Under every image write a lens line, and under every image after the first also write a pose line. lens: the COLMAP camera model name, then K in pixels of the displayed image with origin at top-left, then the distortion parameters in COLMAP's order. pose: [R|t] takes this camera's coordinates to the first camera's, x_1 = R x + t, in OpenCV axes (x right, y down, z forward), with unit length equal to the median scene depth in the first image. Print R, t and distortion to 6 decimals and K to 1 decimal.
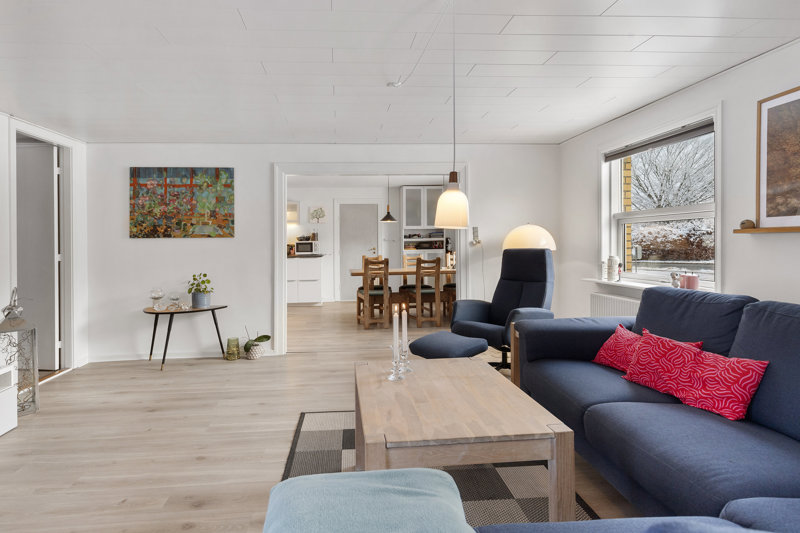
lens RADIAL K [[466.8, 0, 386.1], [0, 466.8, 247.8], [0, 0, 1]] dist [0.002057, 0.000257]
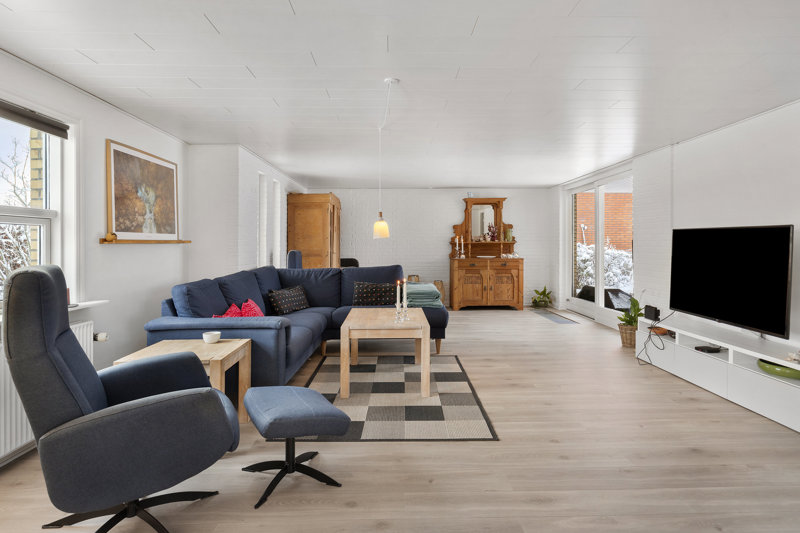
lens RADIAL K [[452.5, 0, 400.8], [0, 452.5, 246.8], [0, 0, 1]] dist [0.000629, 0.000259]
pose [[-0.996696, 0.020045, 0.078706, -0.046693], [0.021518, 0.999608, 0.017907, -0.015603], [-0.078316, 0.019541, -0.996737, 1.226915]]
